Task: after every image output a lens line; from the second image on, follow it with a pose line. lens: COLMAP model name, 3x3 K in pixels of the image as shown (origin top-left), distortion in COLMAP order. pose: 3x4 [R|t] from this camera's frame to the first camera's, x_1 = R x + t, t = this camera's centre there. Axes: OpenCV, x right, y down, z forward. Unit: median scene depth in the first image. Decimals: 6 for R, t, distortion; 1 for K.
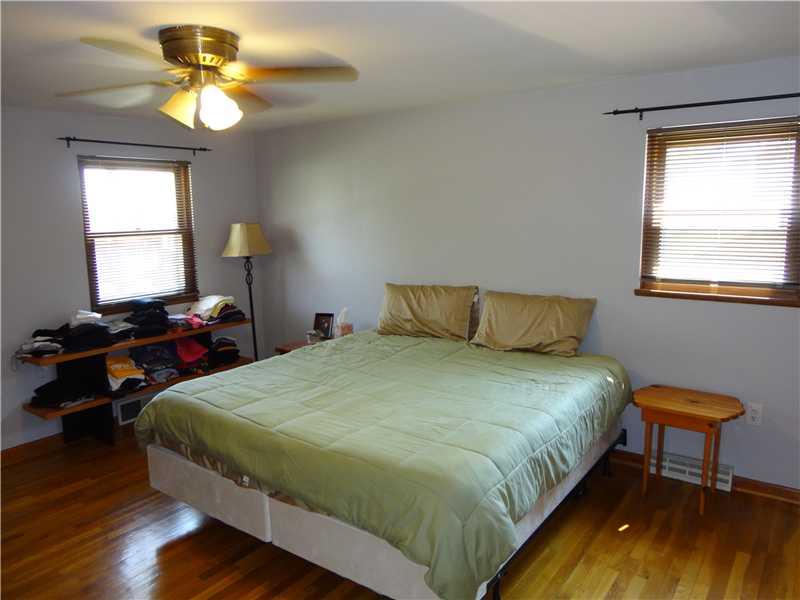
lens RADIAL K [[584.4, 0, 400.0], [0, 584.4, 300.0], [0, 0, 1]] dist [-0.021086, 0.003478]
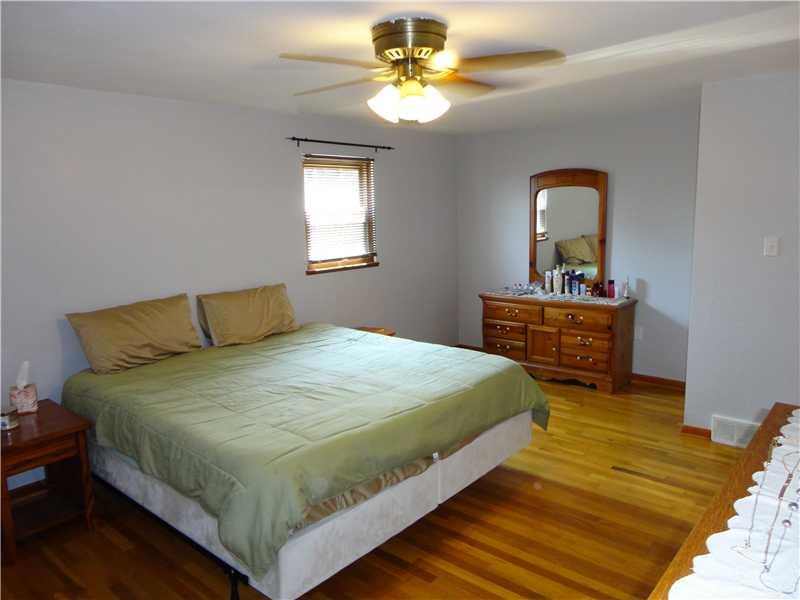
lens RADIAL K [[584.4, 0, 400.0], [0, 584.4, 300.0], [0, 0, 1]] dist [-0.021086, 0.003478]
pose [[0.080842, -0.142308, 0.986516, -1.116055], [0.175254, 0.976365, 0.126482, -0.102972], [-0.981199, 0.162666, 0.103871, 0.785852]]
